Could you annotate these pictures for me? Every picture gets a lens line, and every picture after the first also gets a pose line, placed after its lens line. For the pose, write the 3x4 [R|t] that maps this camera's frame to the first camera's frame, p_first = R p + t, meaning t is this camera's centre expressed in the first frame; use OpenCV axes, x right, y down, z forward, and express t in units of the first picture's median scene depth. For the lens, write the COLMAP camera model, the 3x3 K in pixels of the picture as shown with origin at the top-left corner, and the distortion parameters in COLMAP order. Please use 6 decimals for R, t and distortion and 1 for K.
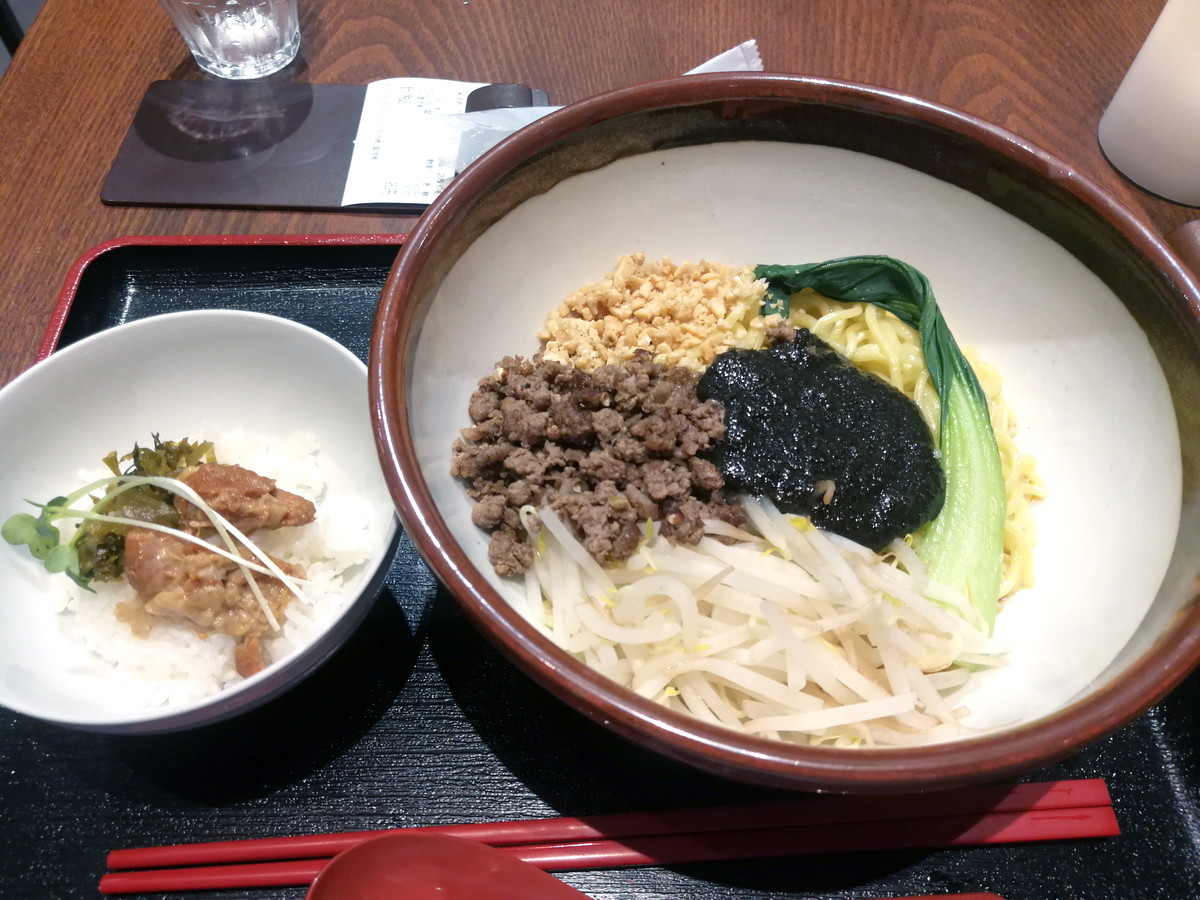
lens RADIAL K [[1037.8, 0, 600.0], [0, 1037.8, 450.0], [0, 0, 1]] dist [0.006353, -0.009204]
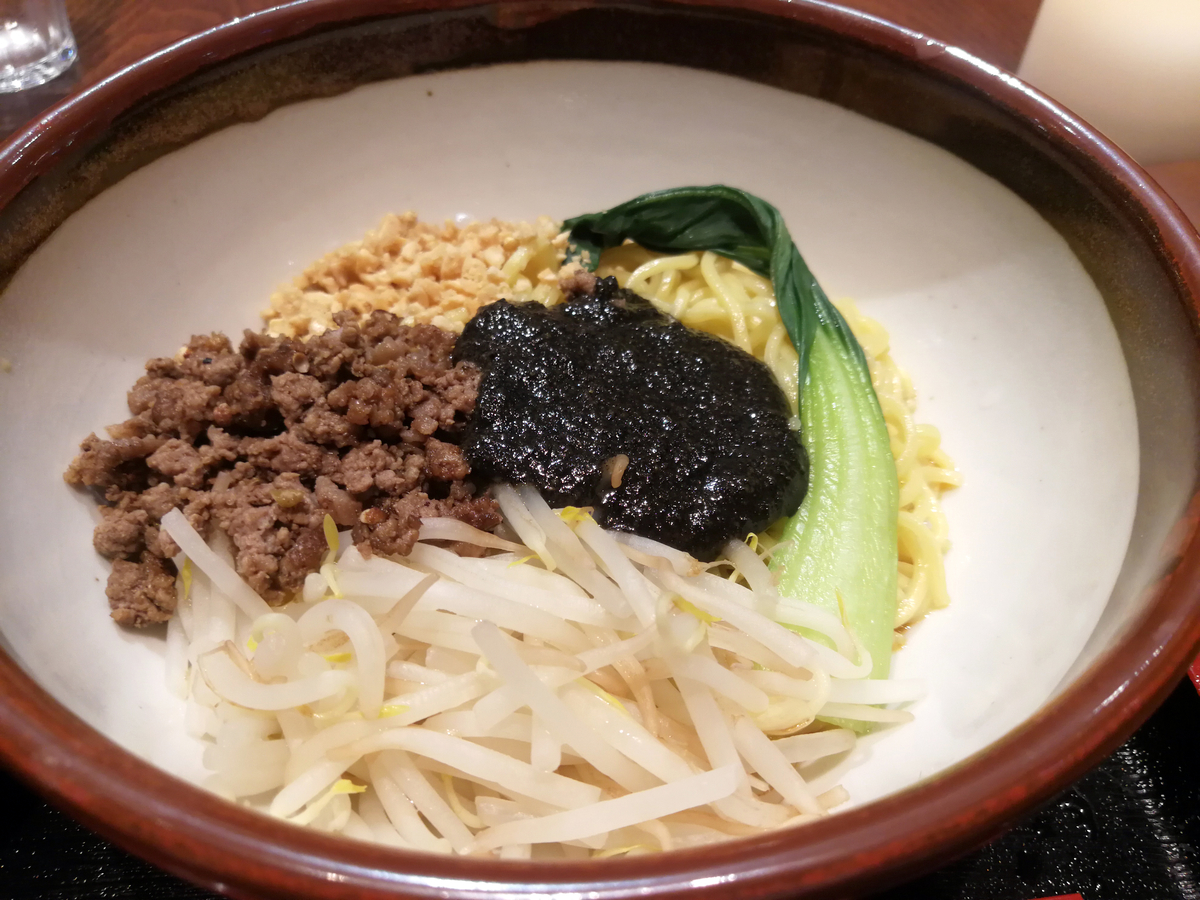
lens RADIAL K [[1037.8, 0, 600.0], [0, 1037.8, 450.0], [0, 0, 1]] dist [0.006353, -0.009204]
pose [[0.998306, -0.054410, 0.020622, 0.187248], [0.056555, 0.990666, -0.124029, 0.105187], [-0.013681, 0.124985, 0.992064, 0.324839]]
